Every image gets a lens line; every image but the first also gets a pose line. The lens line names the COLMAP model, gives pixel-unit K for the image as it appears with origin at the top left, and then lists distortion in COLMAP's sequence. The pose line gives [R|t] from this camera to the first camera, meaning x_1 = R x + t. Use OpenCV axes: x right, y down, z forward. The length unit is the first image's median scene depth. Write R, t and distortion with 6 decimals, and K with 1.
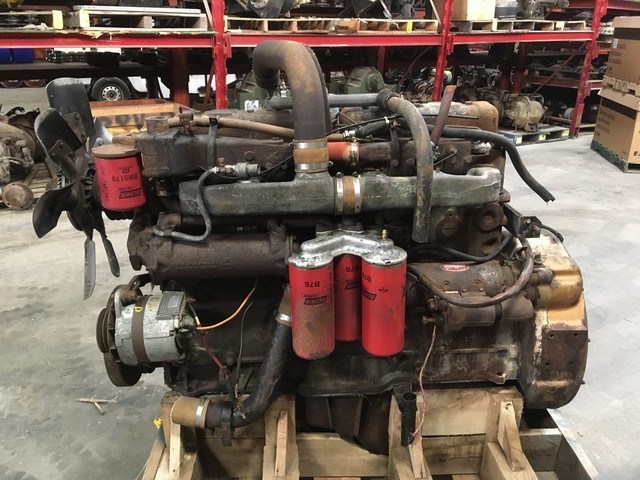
lens RADIAL K [[535.3, 0, 320.0], [0, 535.3, 240.0], [0, 0, 1]] dist [-0.003079, -0.006929]
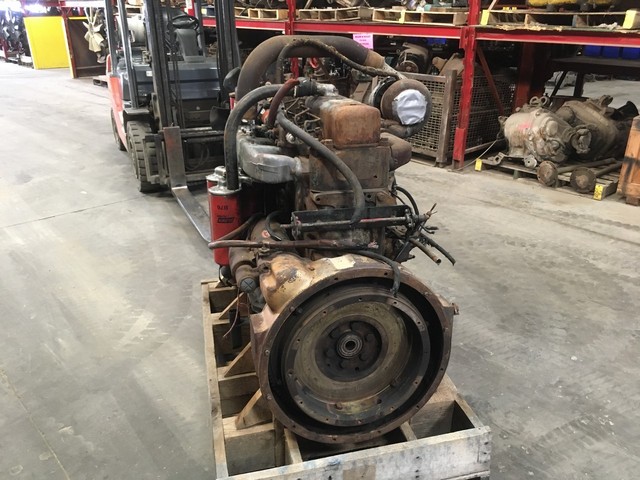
lens RADIAL K [[535.3, 0, 320.0], [0, 535.3, 240.0], [0, 0, 1]] dist [-0.003079, -0.006929]
pose [[0.182924, 0.369391, -0.911092, 0.493337], [-0.377749, 0.881998, 0.281753, -0.105010], [0.907659, 0.292625, 0.300876, 0.281361]]
